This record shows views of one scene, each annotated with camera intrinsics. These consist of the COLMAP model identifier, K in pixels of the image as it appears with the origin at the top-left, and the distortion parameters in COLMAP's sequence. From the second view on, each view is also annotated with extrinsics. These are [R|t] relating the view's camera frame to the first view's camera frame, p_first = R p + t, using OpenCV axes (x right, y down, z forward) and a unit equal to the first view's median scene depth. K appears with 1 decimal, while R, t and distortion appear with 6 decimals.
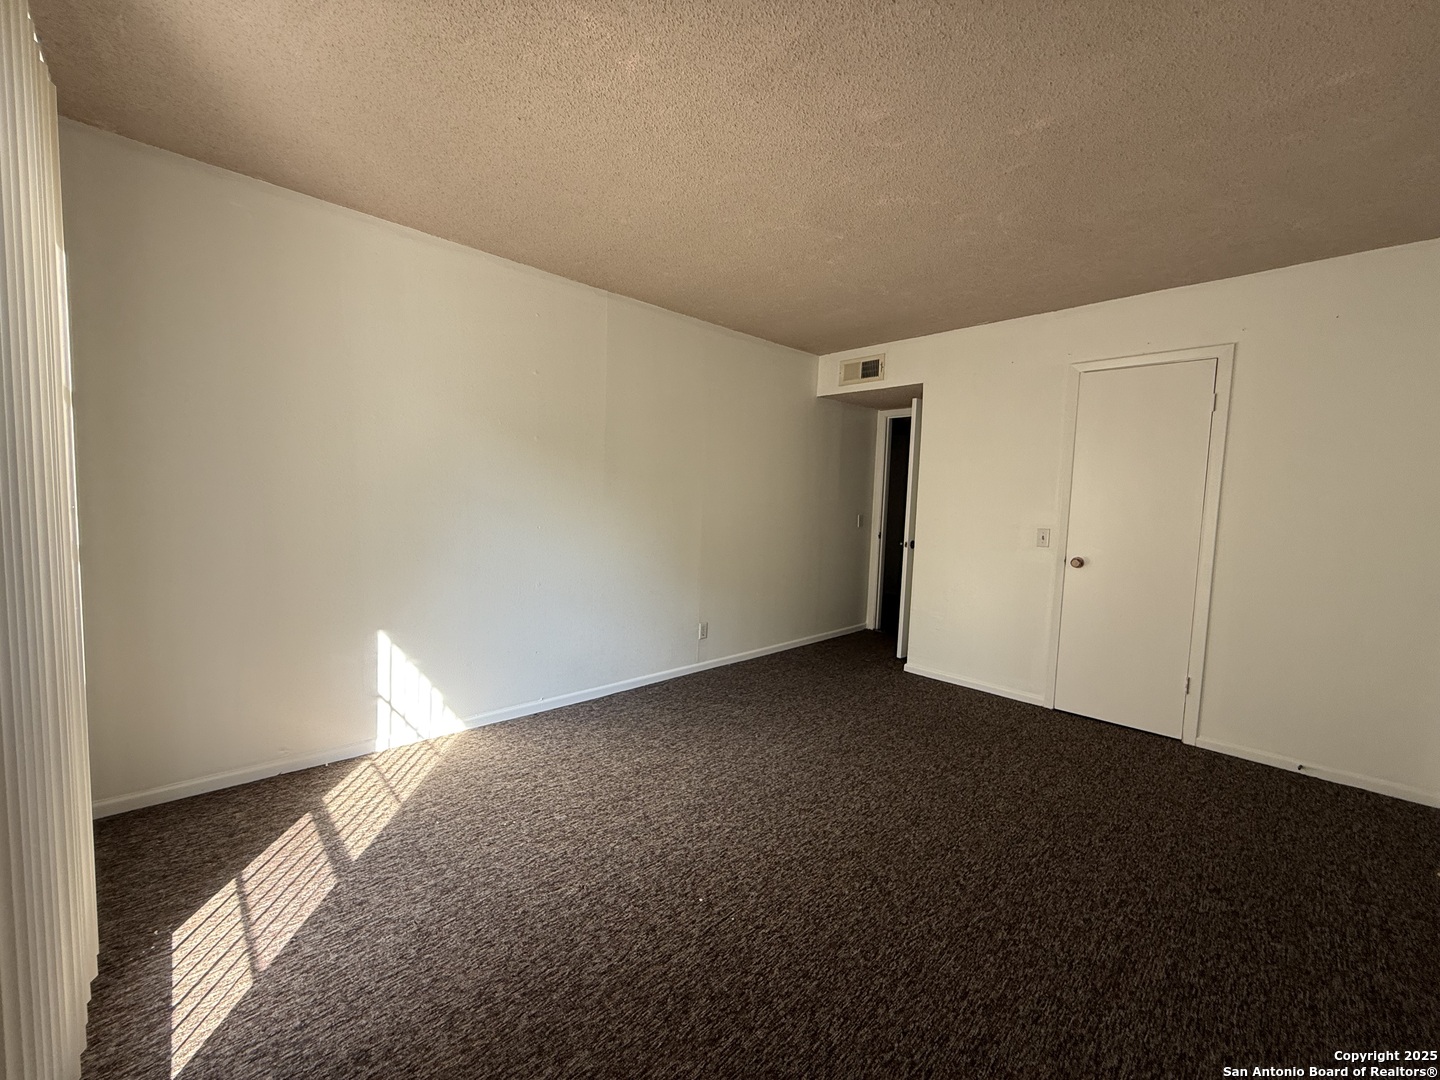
lens RADIAL K [[574.2, 0, 719.9], [0, 574.2, 540.0], [0, 0, 1]] dist [-0.001097, 0.000204]
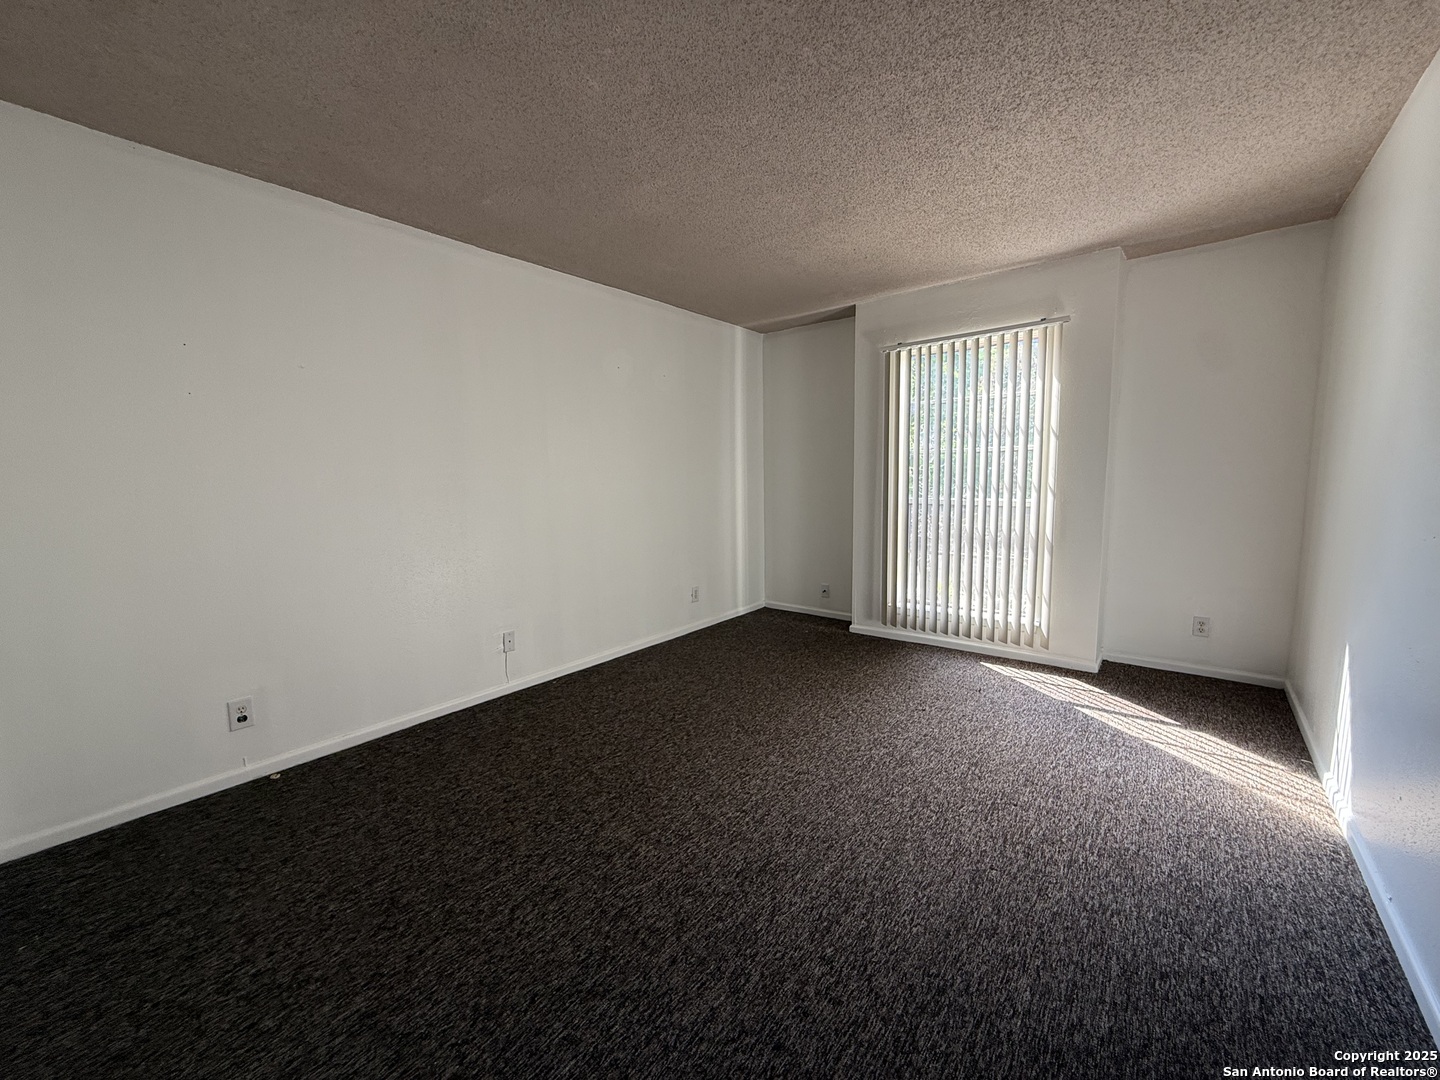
lens RADIAL K [[574.2, 0, 720.1], [0, 574.2, 539.3], [0, 0, 1]] dist [-0.001097, 0.000204]
pose [[-0.991197, 0.000489, -0.132397, 0.502468], [-0.024178, 0.982508, 0.184644, -0.147631], [0.130172, 0.186219, -0.973847, 2.210049]]
